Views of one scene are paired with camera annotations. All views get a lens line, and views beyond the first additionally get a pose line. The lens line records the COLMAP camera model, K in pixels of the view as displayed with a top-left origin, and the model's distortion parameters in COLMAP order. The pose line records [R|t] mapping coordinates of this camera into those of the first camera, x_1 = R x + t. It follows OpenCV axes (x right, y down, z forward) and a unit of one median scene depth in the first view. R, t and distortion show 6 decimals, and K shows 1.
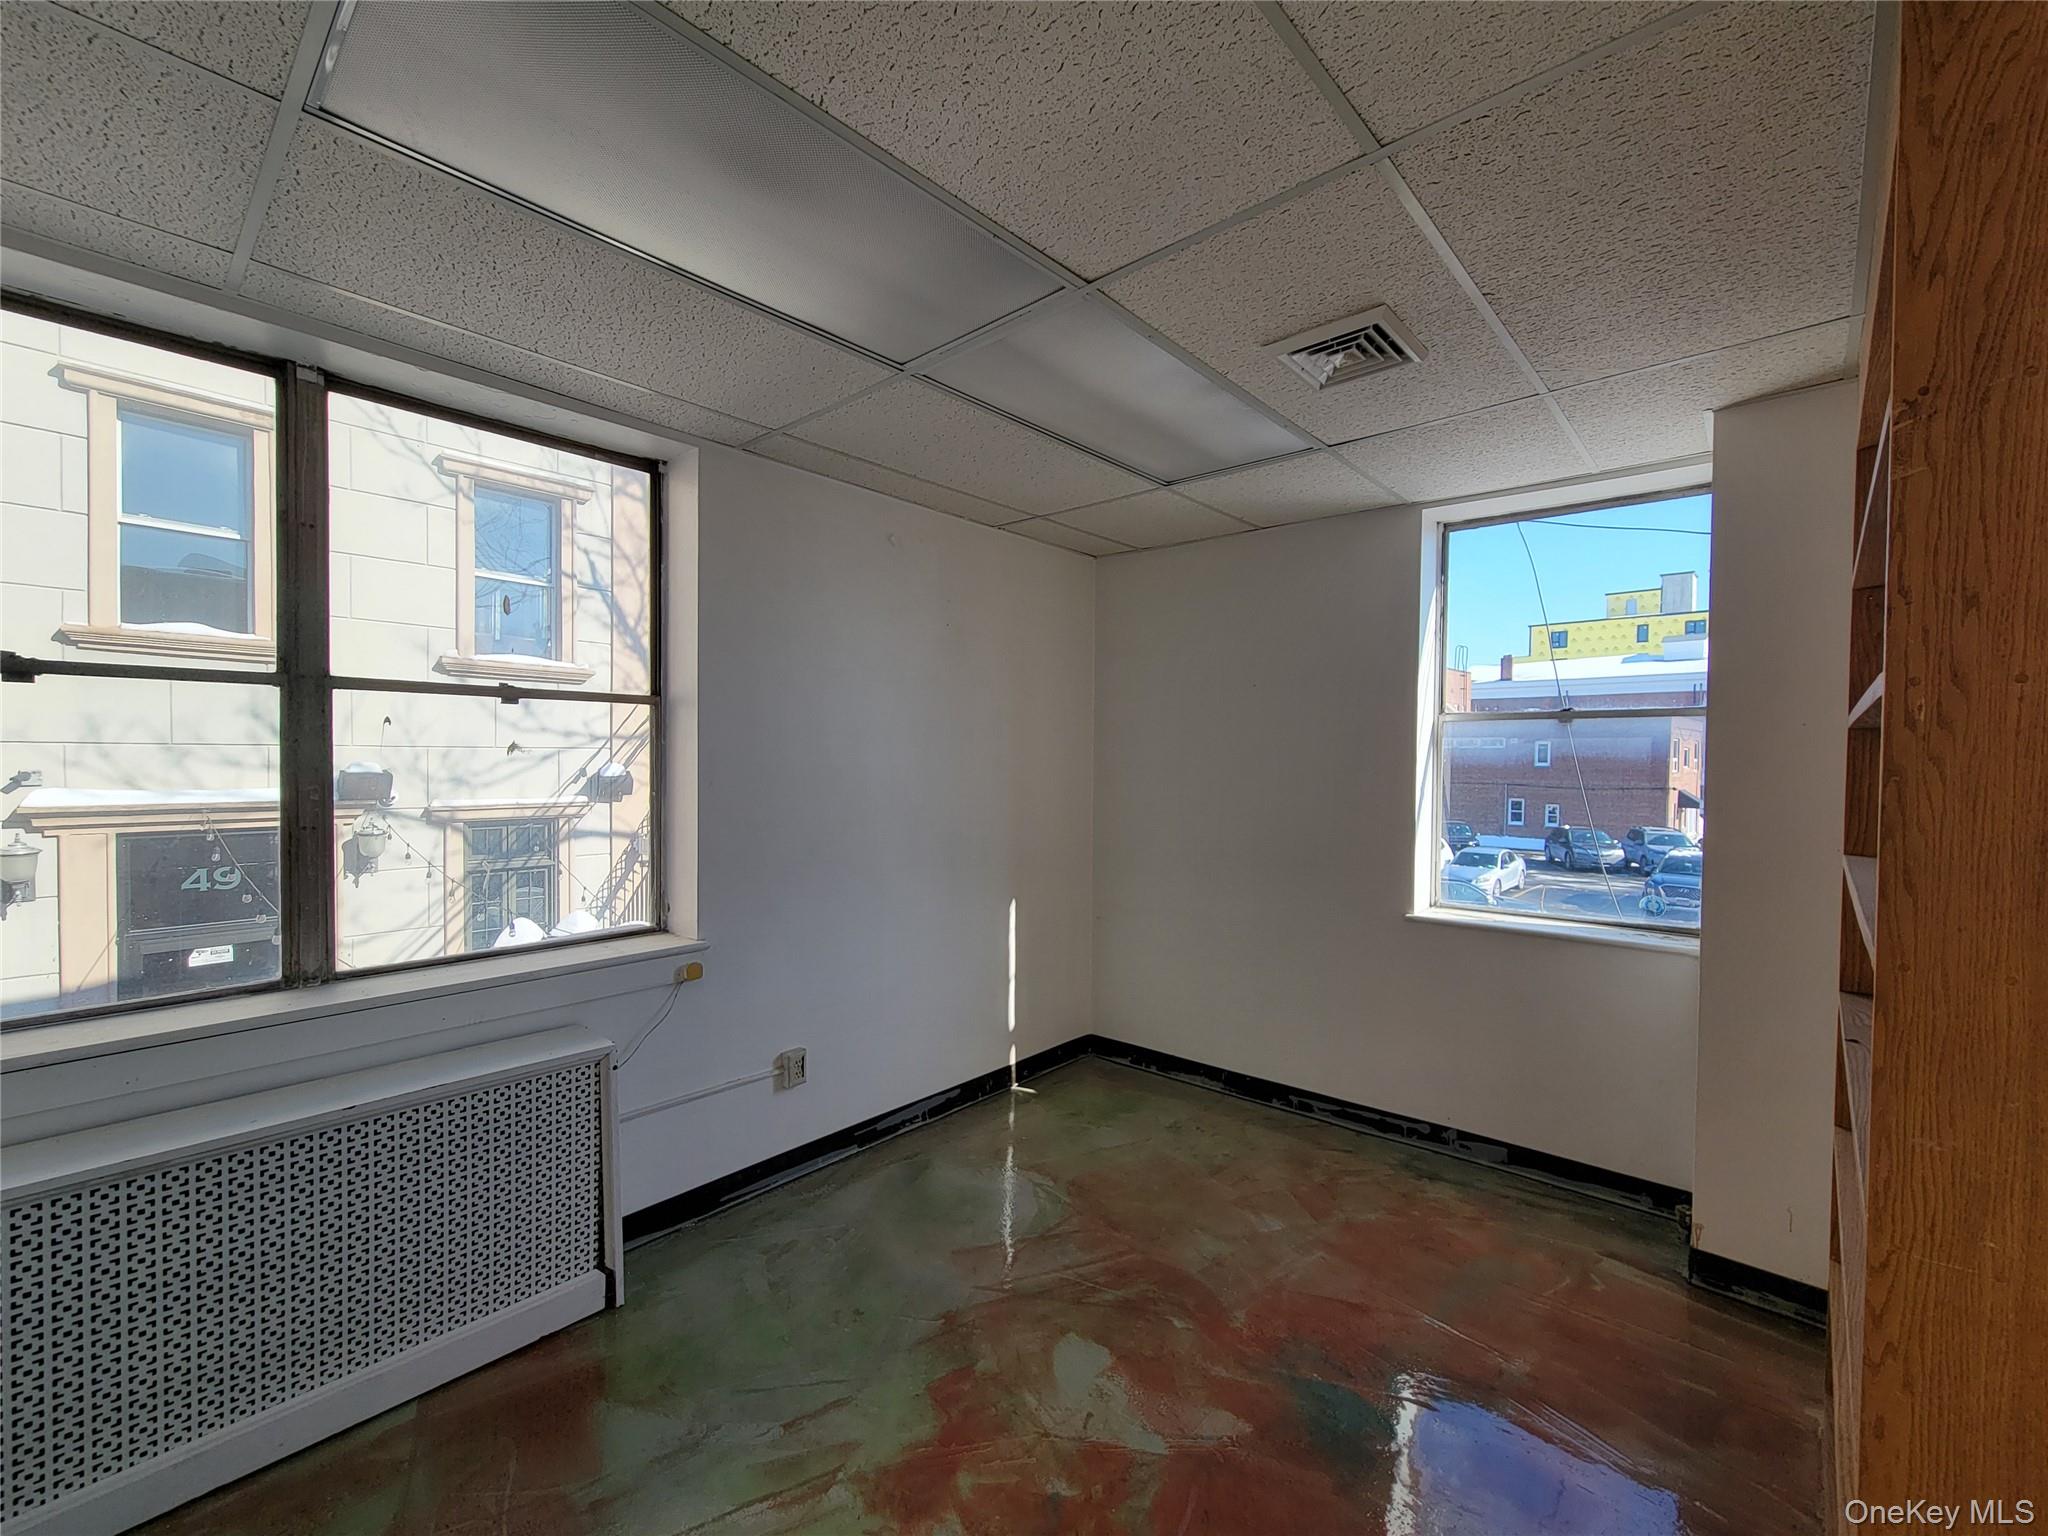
lens RADIAL K [[858.1, 0, 1029.9], [0, 858.1, 773.0], [0, 0, 1]] dist [0.000491, -0.000154]
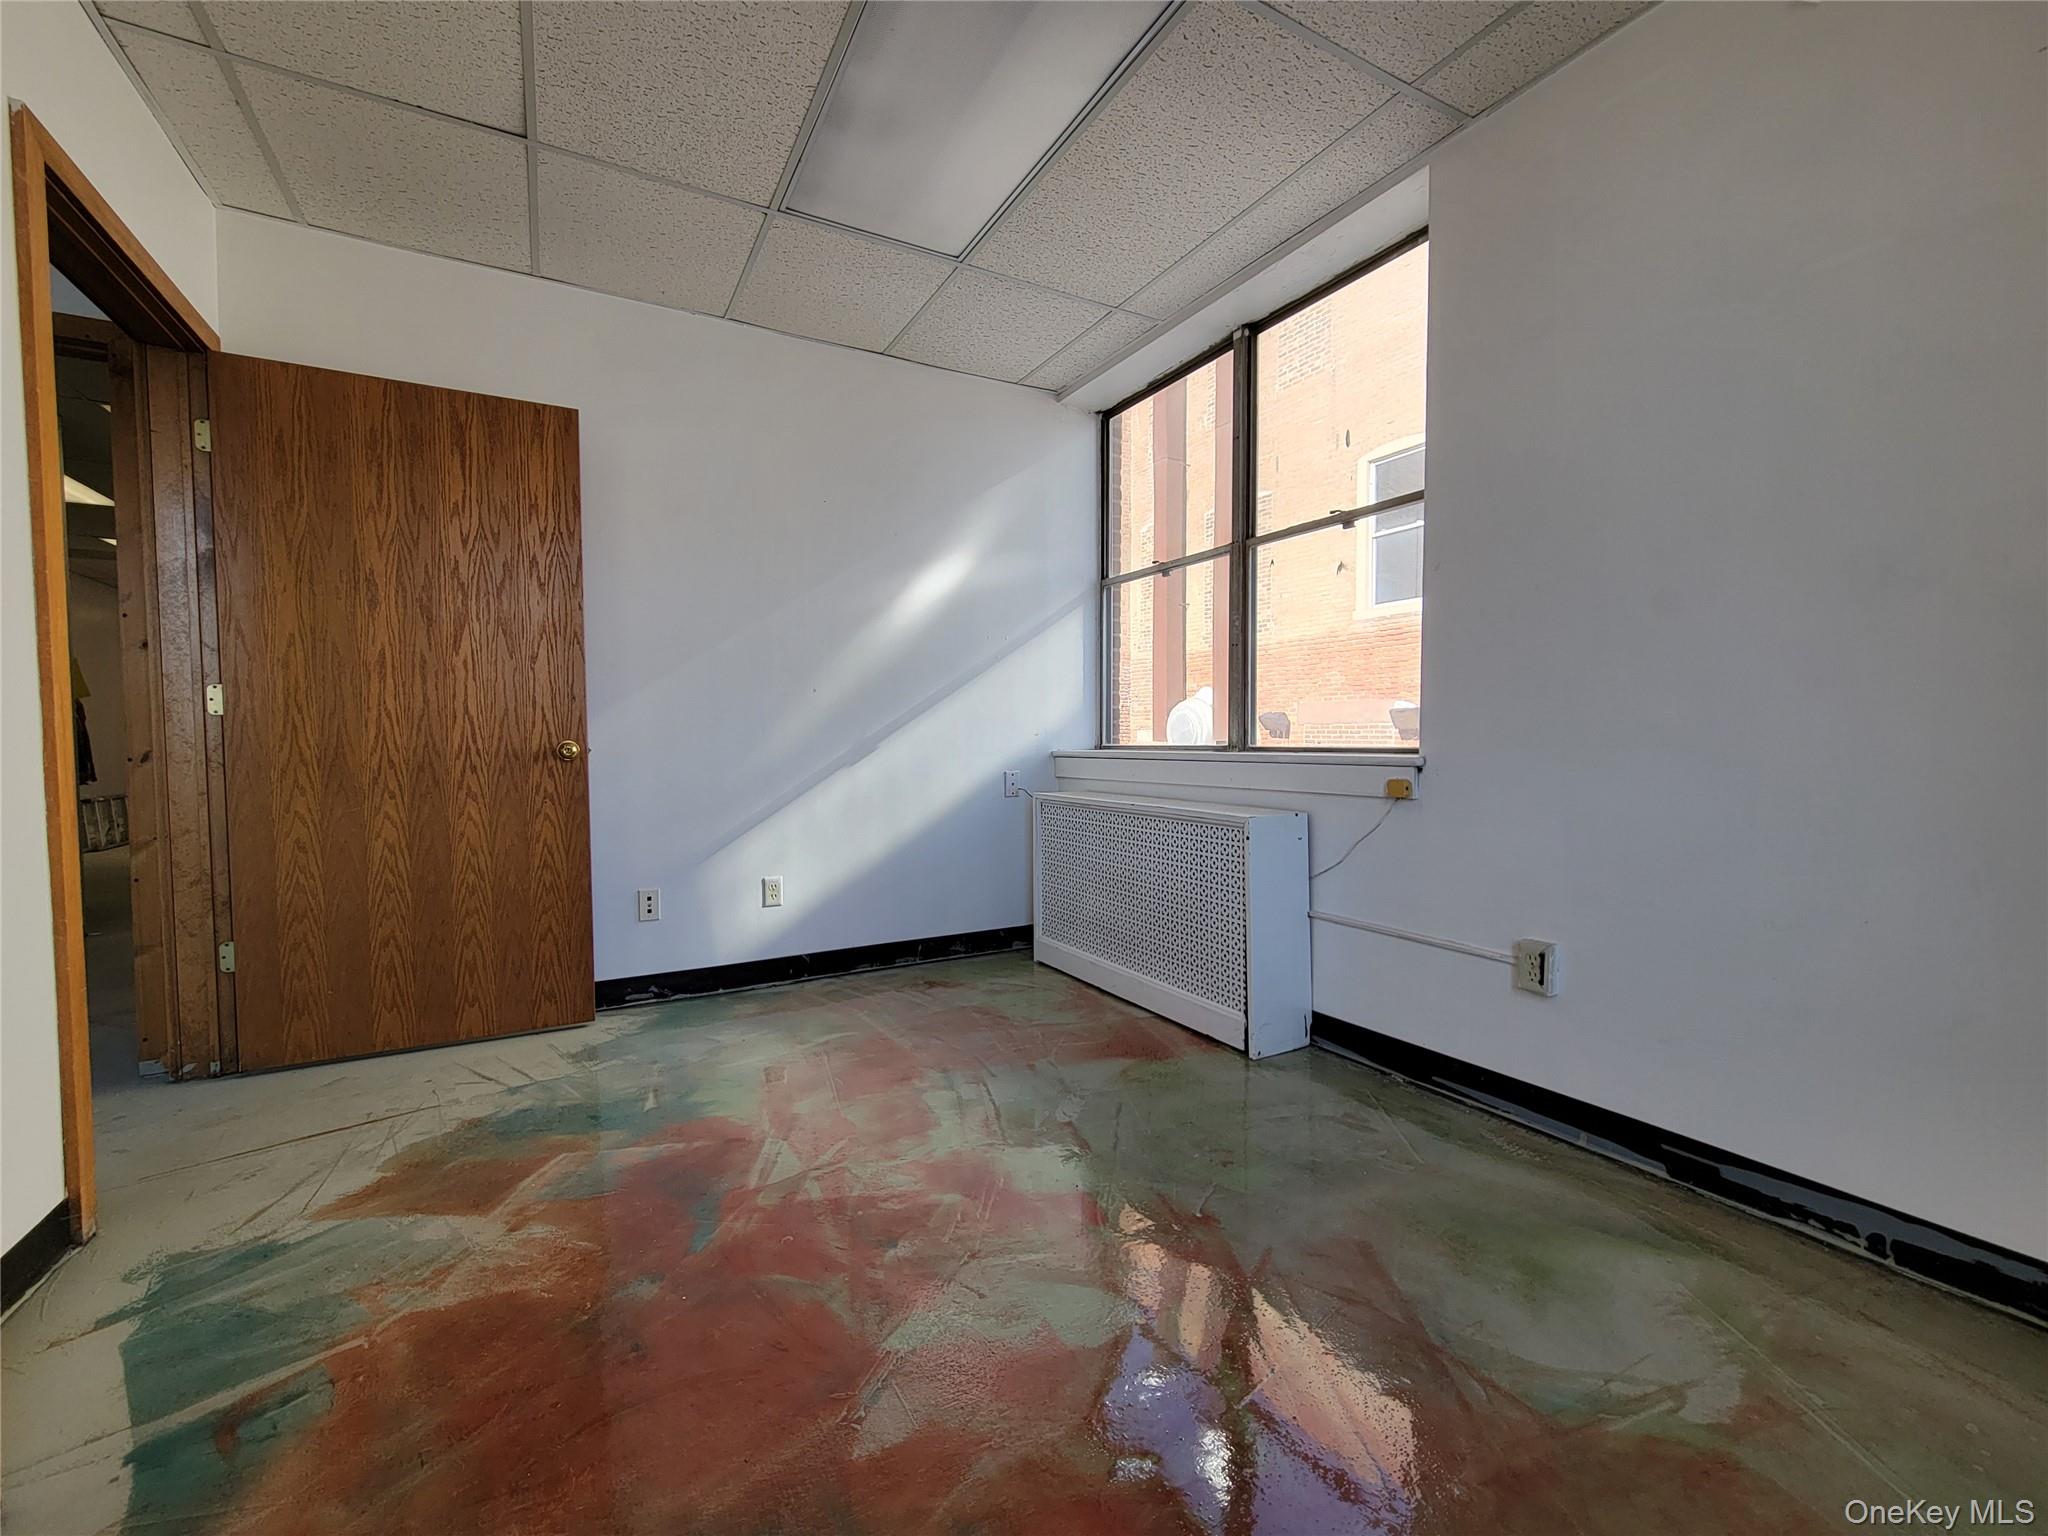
lens RADIAL K [[856.9, 0, 1032.5], [0, 856.9, 773.0], [0, 0, 1]] dist [0.001129, -0.002016]
pose [[-0.321321, 0.030573, -0.946477, 0.556855], [-0.017928, 0.999103, 0.038360, 0.192047], [0.946801, 0.029294, -0.320485, 0.939426]]
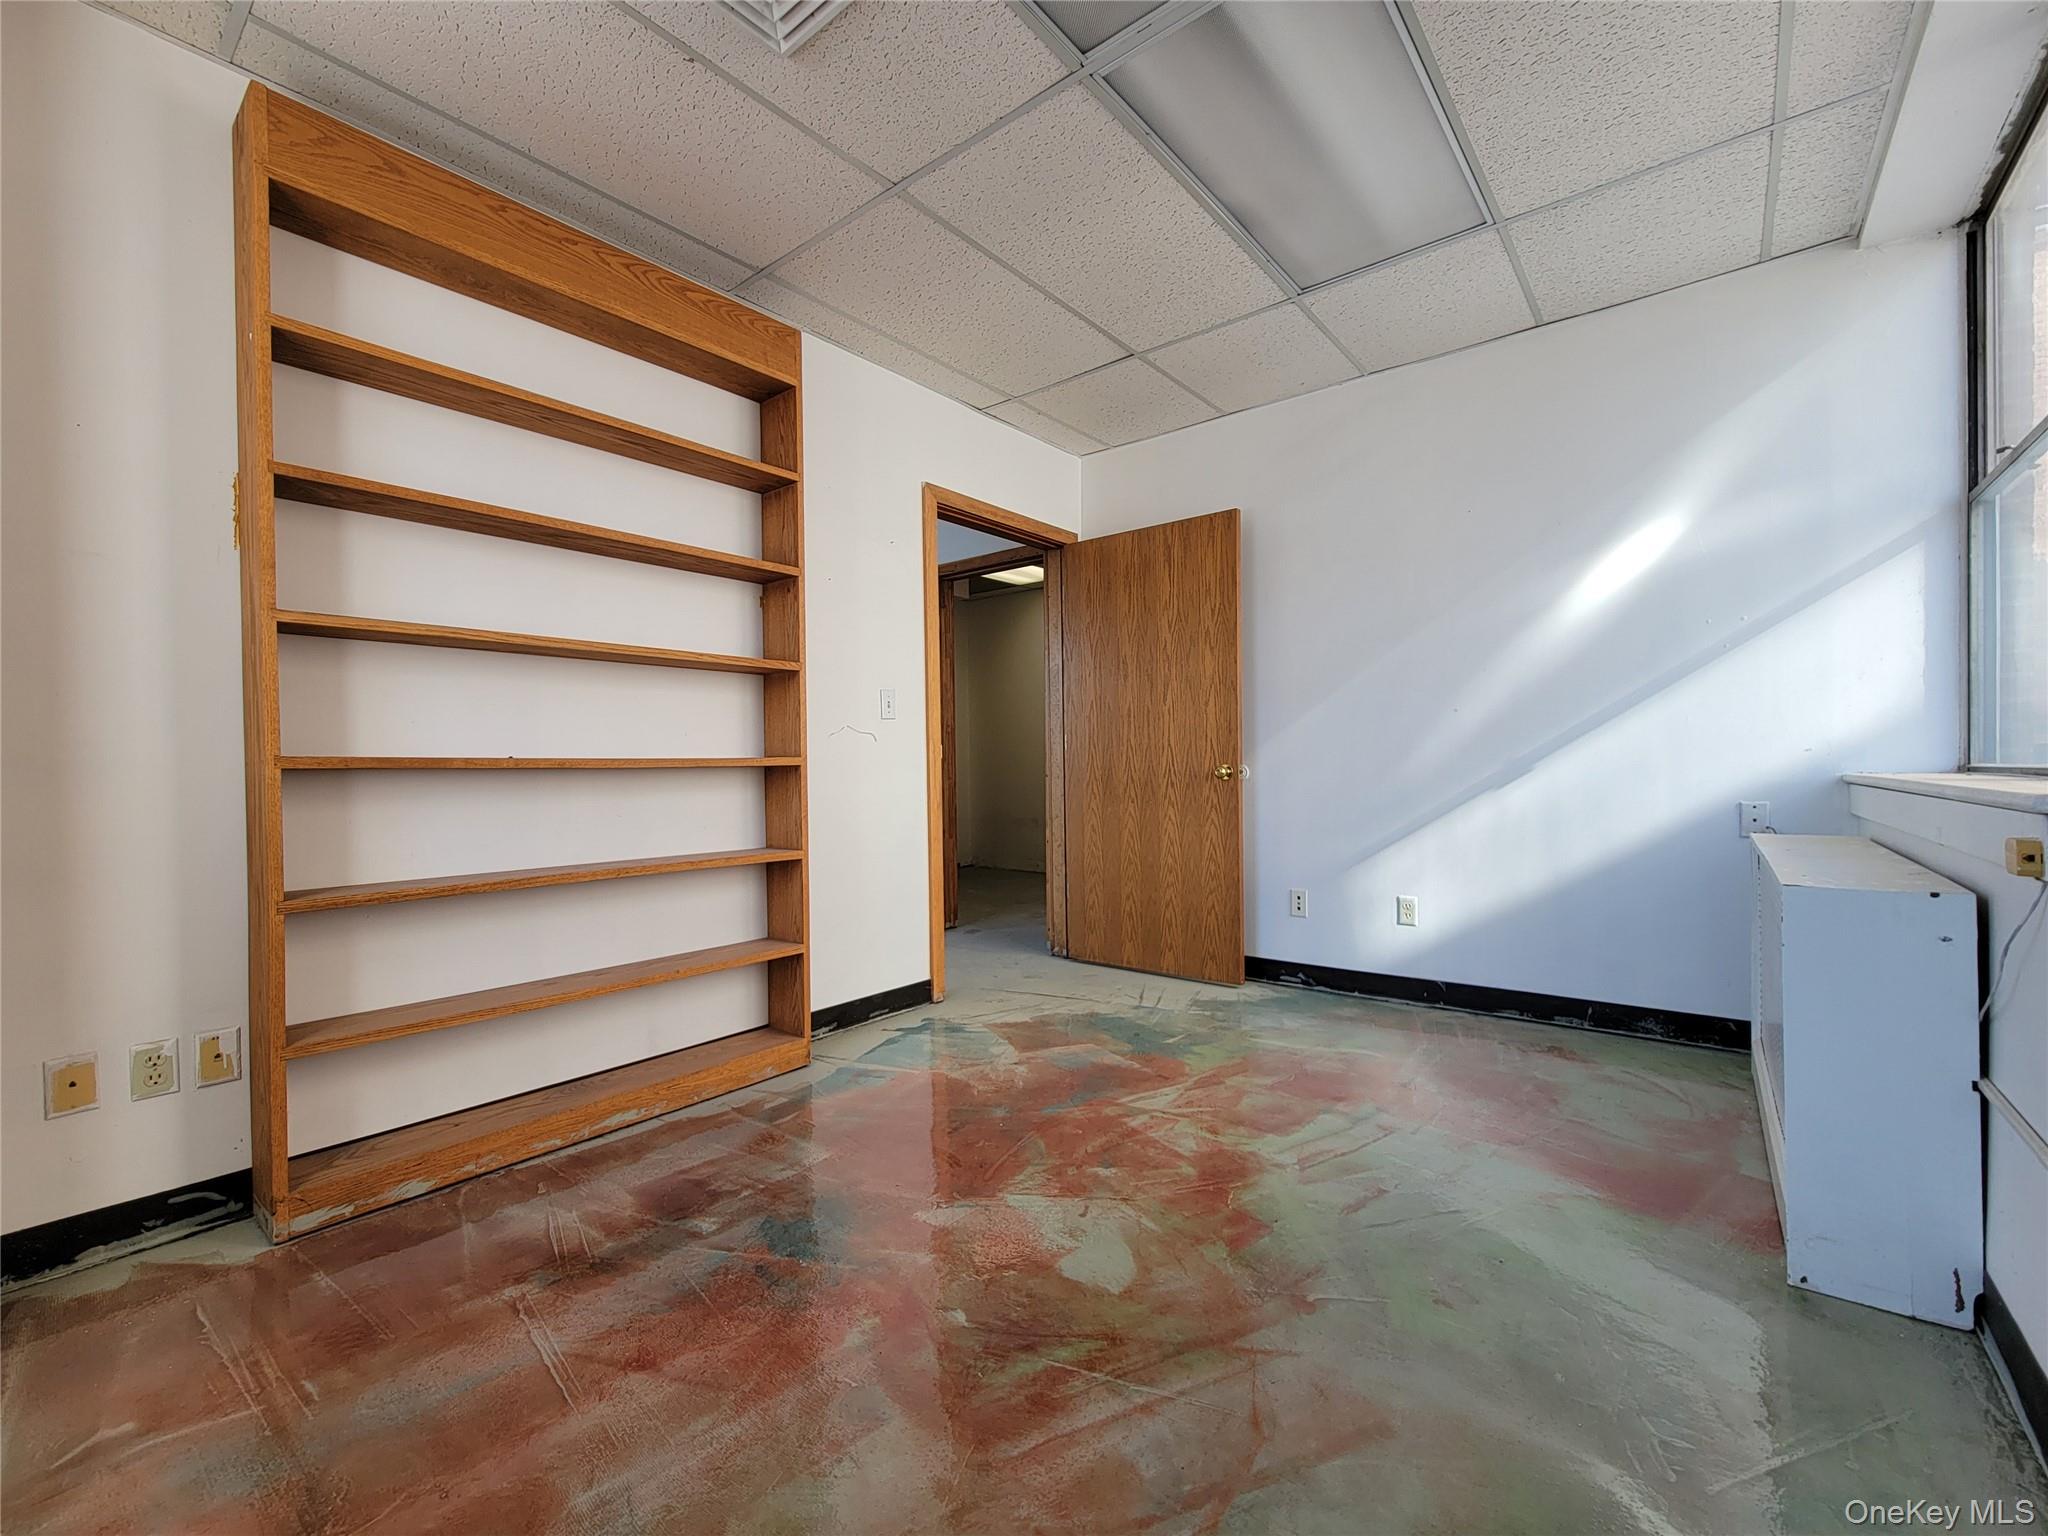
lens RADIAL K [[856.9, 0, 1032.5], [0, 856.9, 773.0], [0, 0, 1]] dist [0.001129, -0.002016]
pose [[-0.998114, 0.005046, -0.061180, 0.132296], [0.003394, 0.999628, 0.027071, 0.178649], [0.061293, 0.026813, -0.997760, 1.415734]]
